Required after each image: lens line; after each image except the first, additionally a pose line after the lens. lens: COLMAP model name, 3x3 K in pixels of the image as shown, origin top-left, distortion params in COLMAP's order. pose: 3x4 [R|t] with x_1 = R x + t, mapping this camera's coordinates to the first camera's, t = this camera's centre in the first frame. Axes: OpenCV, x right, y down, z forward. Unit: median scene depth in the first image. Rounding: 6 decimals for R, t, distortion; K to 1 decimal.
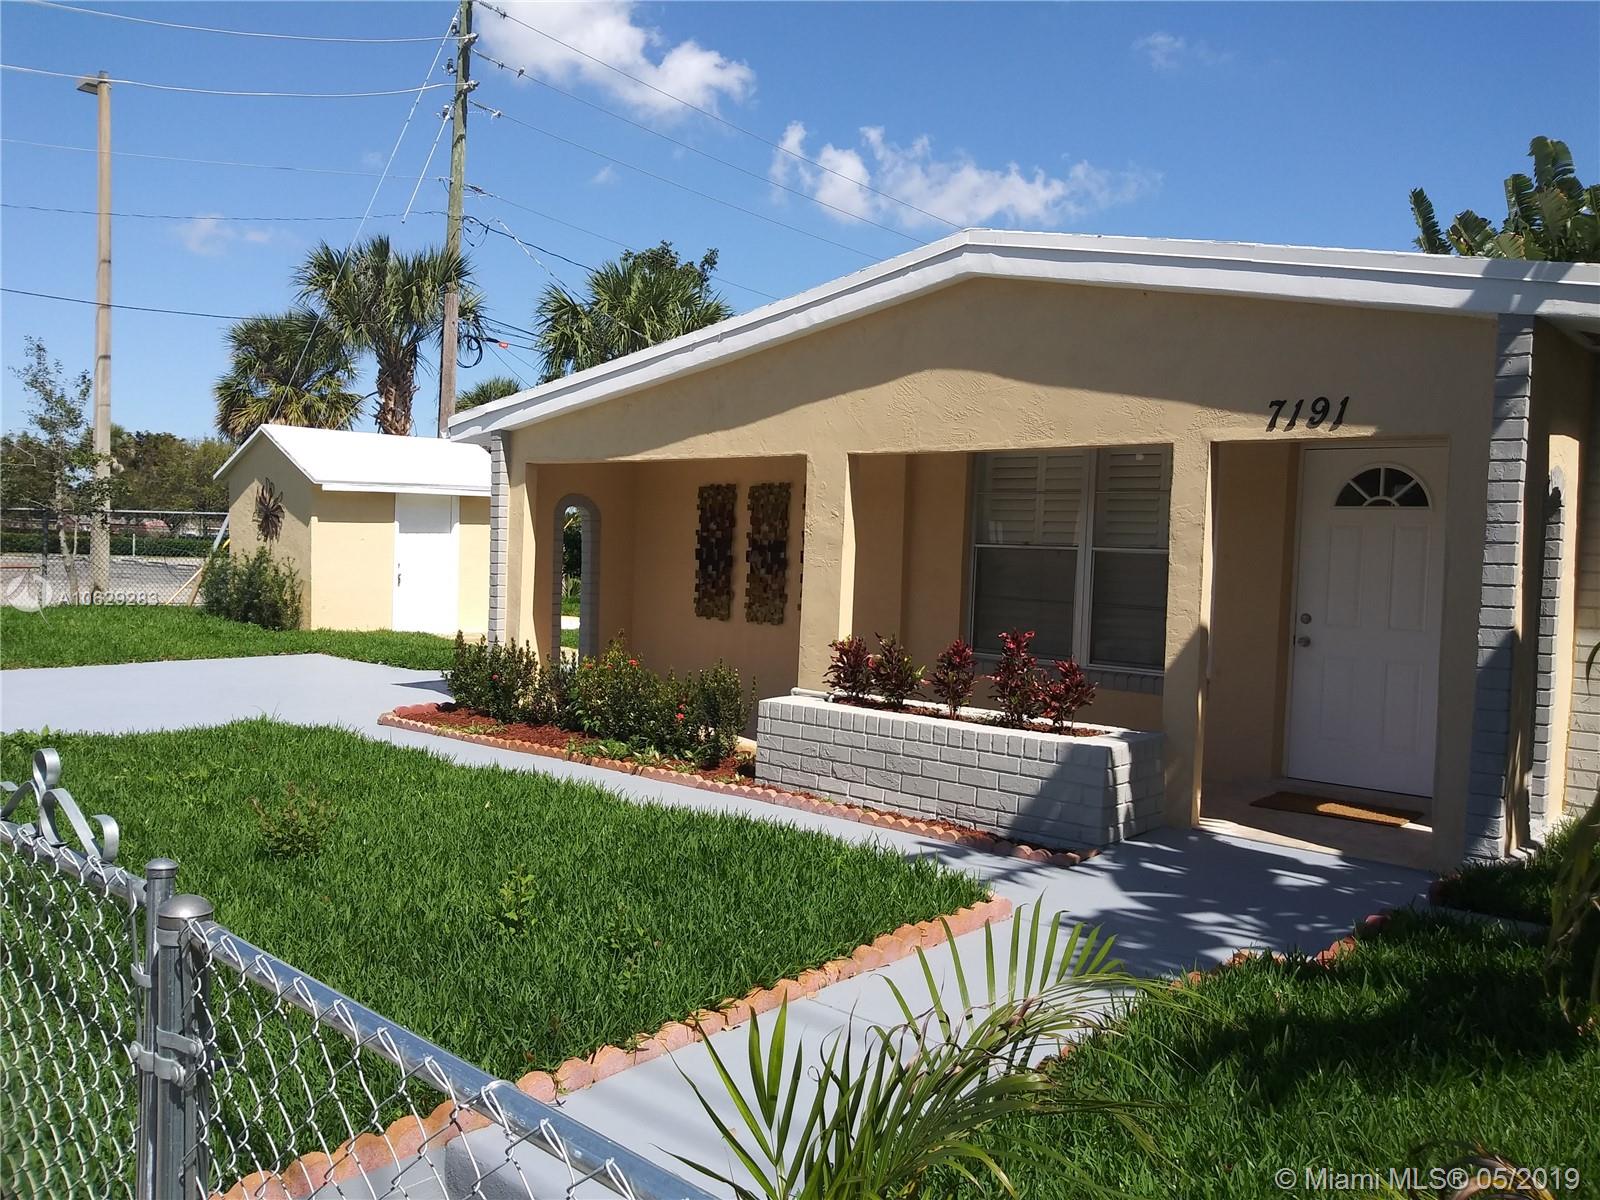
lens RADIAL K [[1246.4, 0, 800.0], [0, 1246.4, 600.0], [0, 0, 1]] dist [0.068527, -0.129393]
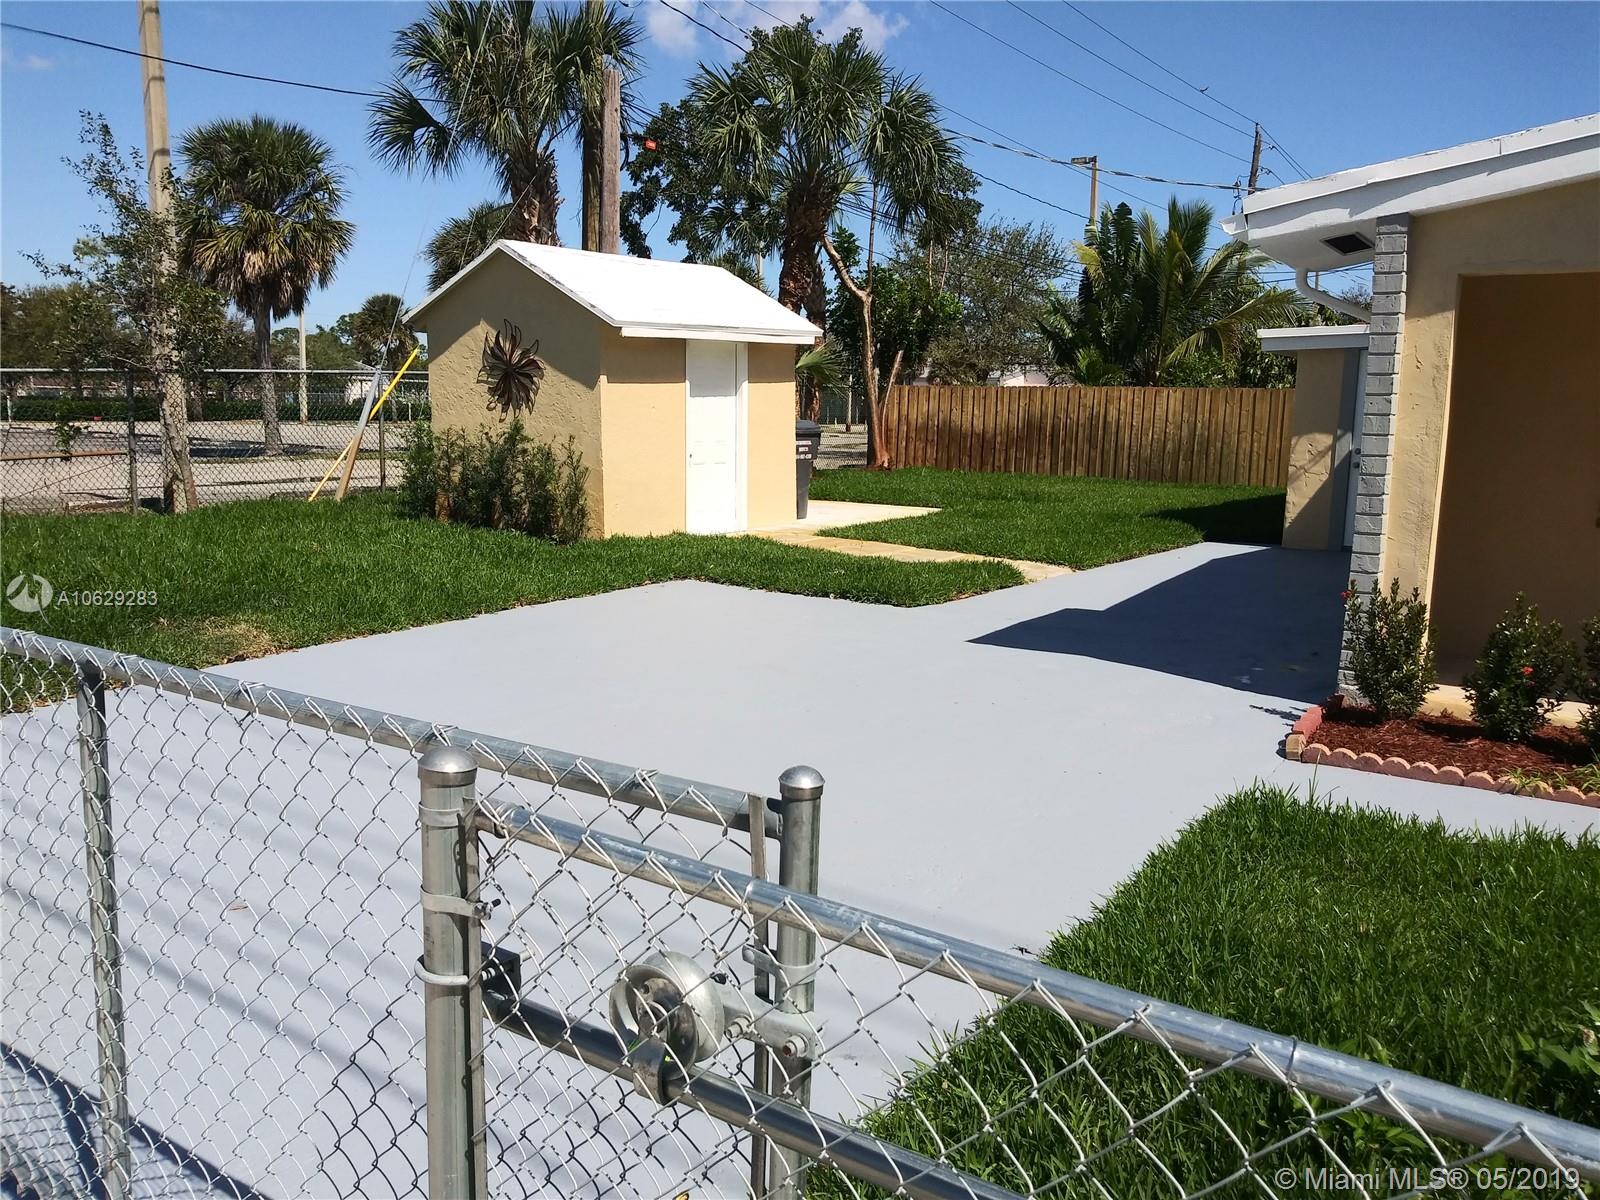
lens RADIAL K [[1232.4, 0, 800.0], [0, 1232.4, 600.0], [0, 0, 1]] dist [0.068320, -0.122292]
pose [[0.993154, -0.035108, 0.111415, -0.663908], [0.021265, 0.992168, 0.123086, -0.045975], [-0.114864, -0.119874, 0.986122, 0.548606]]
